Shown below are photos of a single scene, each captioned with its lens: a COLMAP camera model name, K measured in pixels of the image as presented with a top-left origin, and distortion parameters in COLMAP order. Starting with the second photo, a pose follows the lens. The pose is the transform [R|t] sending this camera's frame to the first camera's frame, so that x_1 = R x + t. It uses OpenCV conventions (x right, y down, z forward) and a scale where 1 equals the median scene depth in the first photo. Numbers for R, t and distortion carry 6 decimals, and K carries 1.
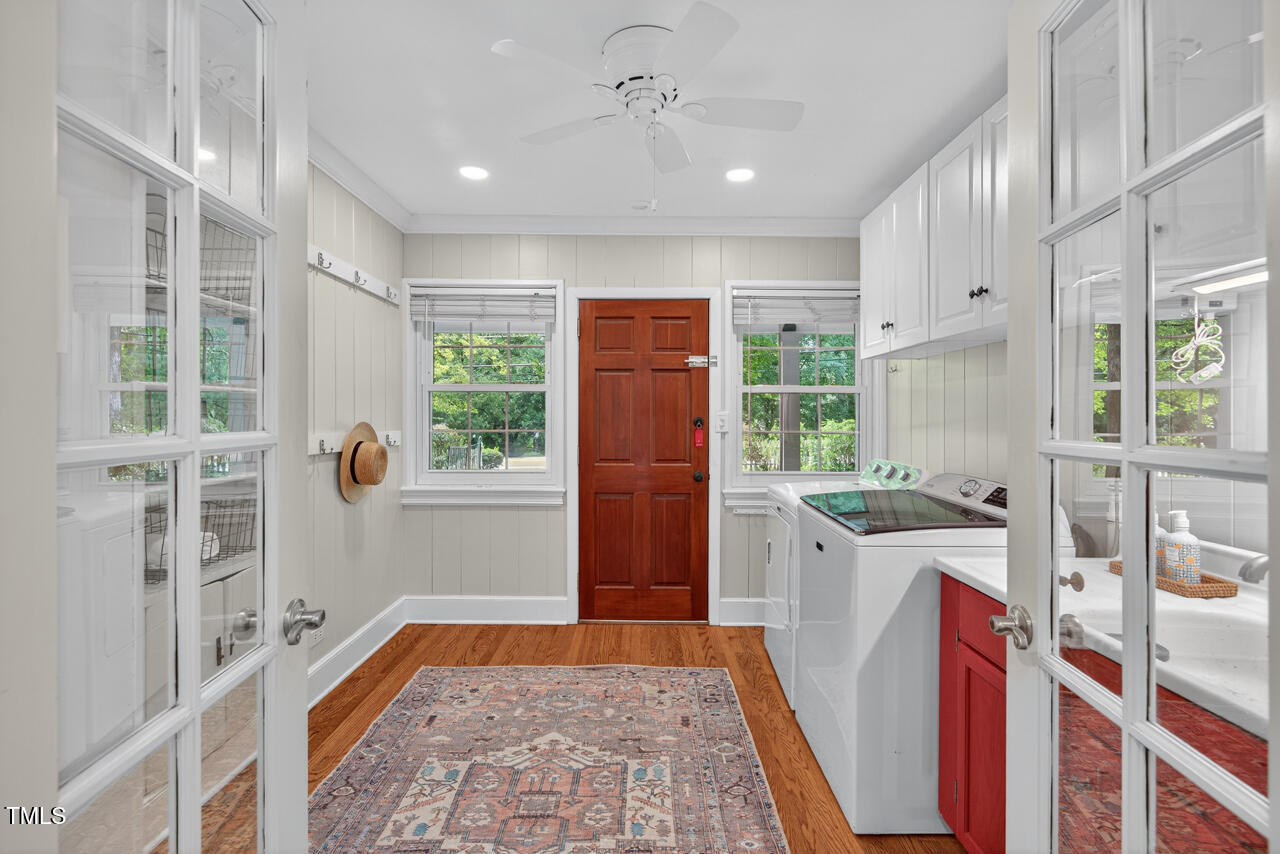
lens RADIAL K [[586.5, 0, 641.1], [0, 586.5, 418.4], [0, 0, 1]] dist [0.000700, -0.003989]
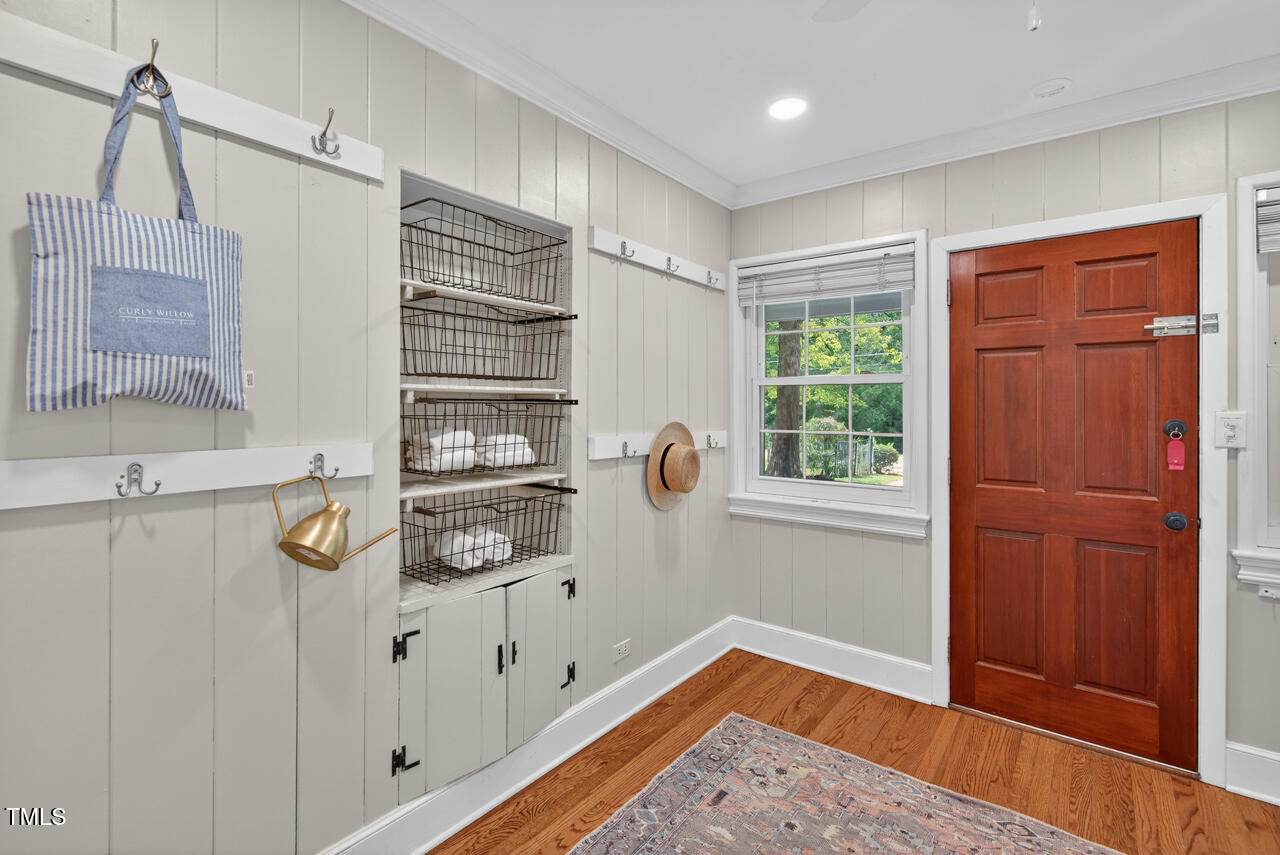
lens RADIAL K [[586.5, 0, 639.5], [0, 586.5, 403.7], [0, 0, 1]] dist [0.000700, -0.003989]
pose [[0.788884, -0.002026, -0.614539, 0.035108], [-0.004559, 0.999948, -0.009148, -0.011399], [0.614525, 0.010019, 0.788834, 0.209537]]
